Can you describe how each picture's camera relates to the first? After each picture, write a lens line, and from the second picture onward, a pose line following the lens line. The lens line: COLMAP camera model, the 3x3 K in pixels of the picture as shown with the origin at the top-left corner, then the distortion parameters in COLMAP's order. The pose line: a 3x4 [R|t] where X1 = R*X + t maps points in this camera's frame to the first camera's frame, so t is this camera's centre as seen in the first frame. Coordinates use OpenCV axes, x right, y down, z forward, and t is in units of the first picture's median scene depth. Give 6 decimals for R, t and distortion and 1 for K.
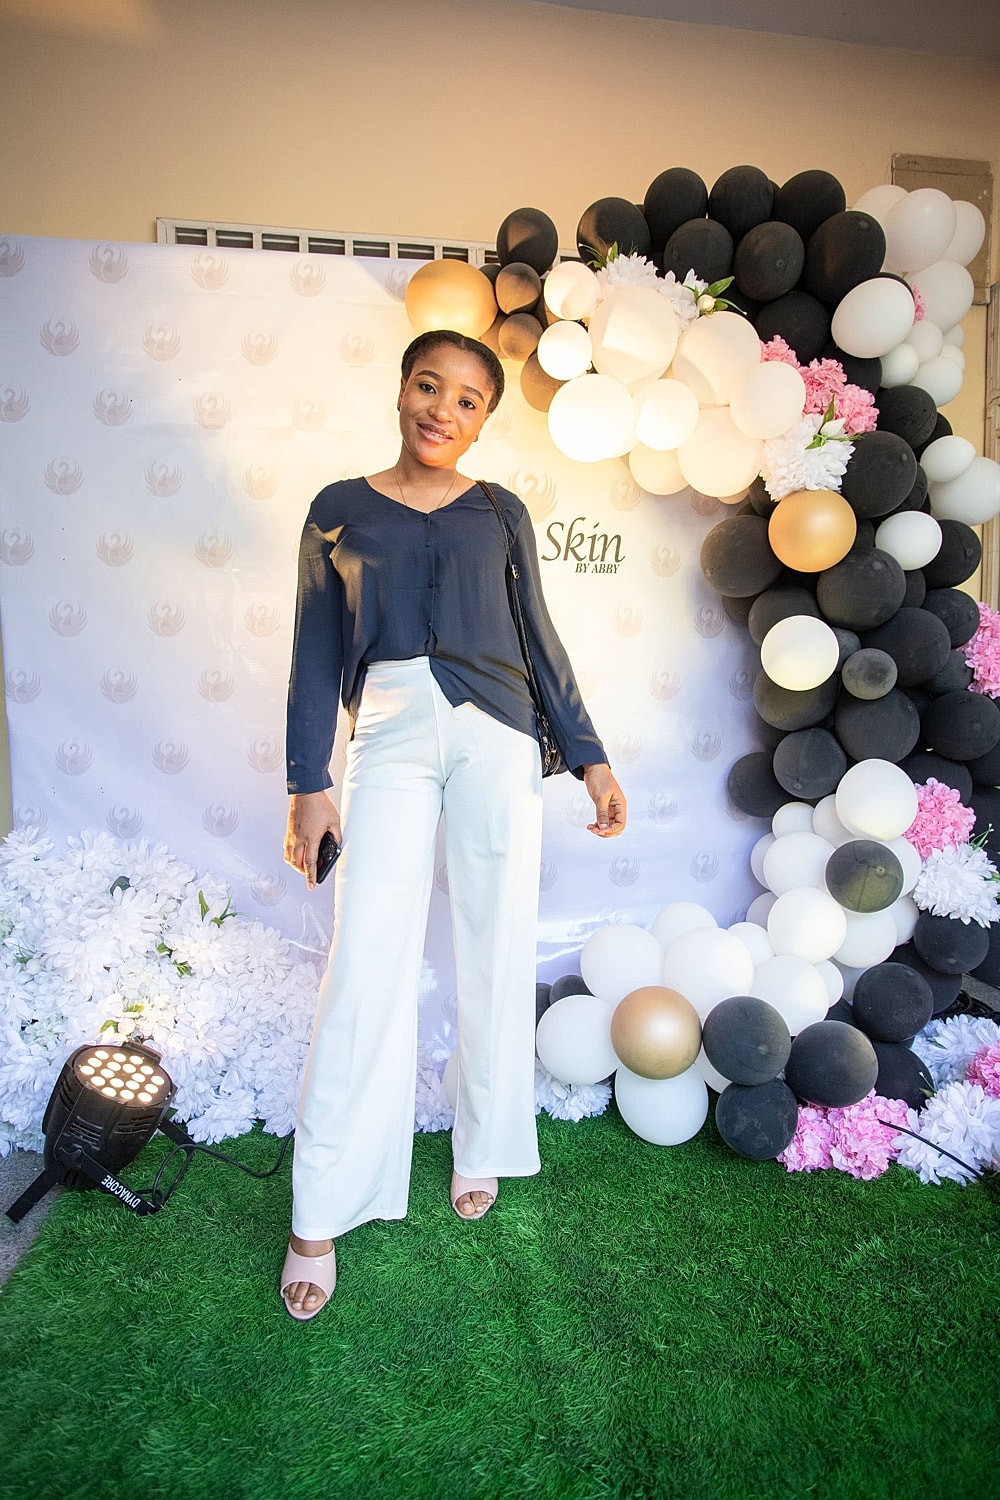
lens RADIAL K [[760.5, 0, 503.2], [0, 760.5, 745.6], [0, 0, 1]] dist [-0.041189, 0.013004]
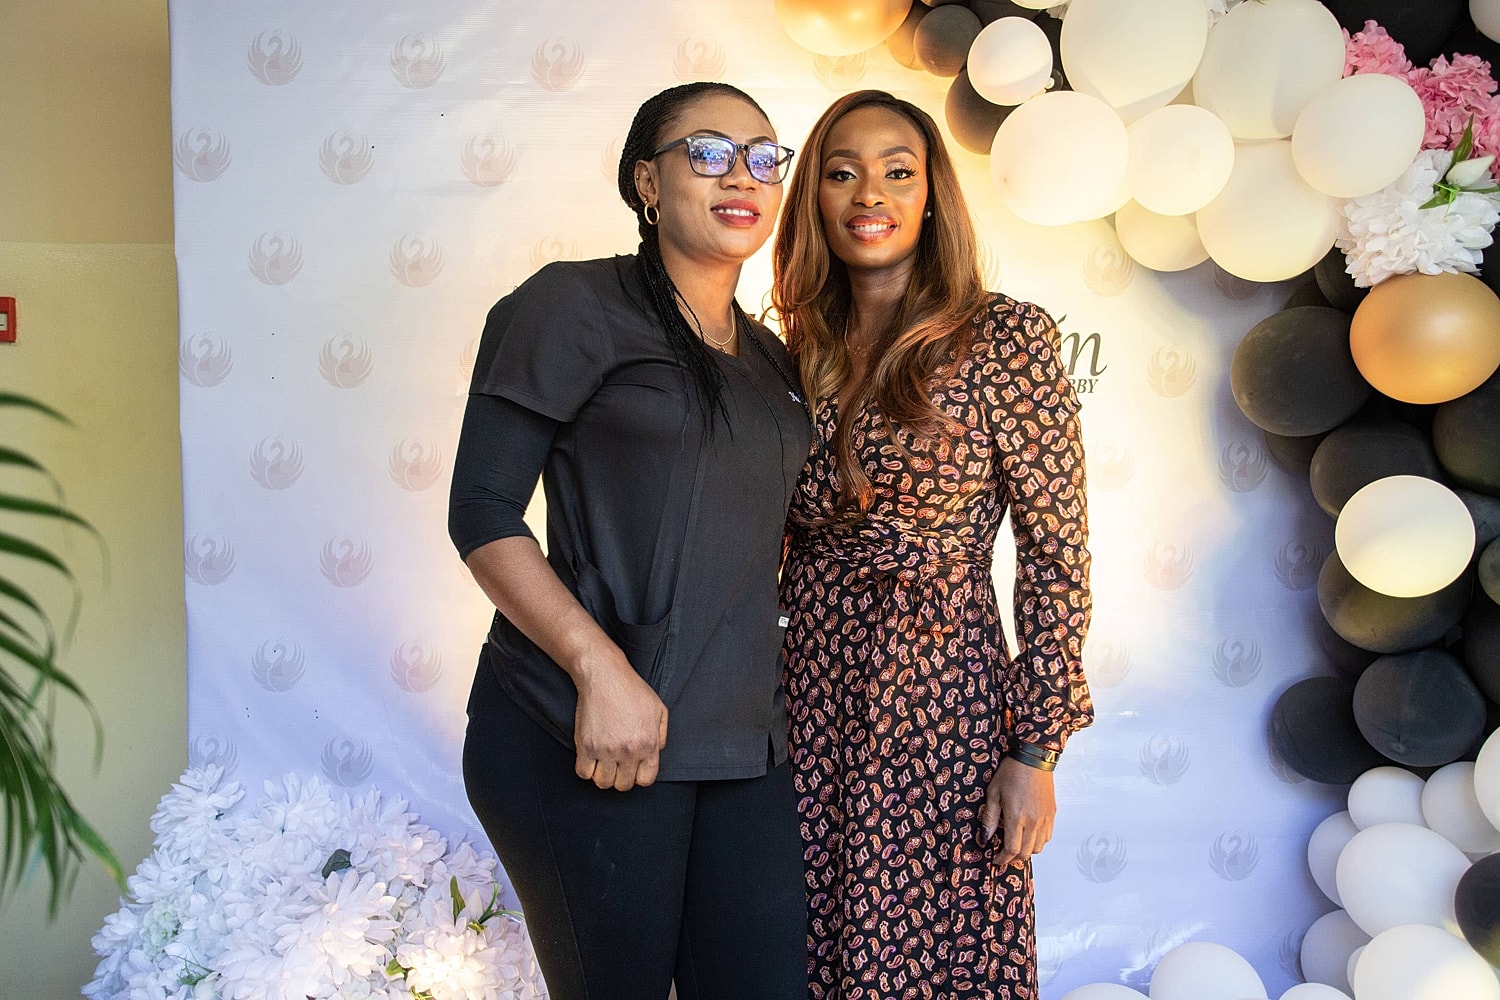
lens RADIAL K [[1119.8, 0, 761.3], [0, 1119.8, 516.3], [0, 0, 1]] dist [-0.005990, 0.036130]
pose [[0.993470, 0.012885, -0.113365, -0.023791], [-0.017728, 0.998968, -0.041809, -0.090725], [0.112710, 0.043546, 0.992673, 0.036576]]
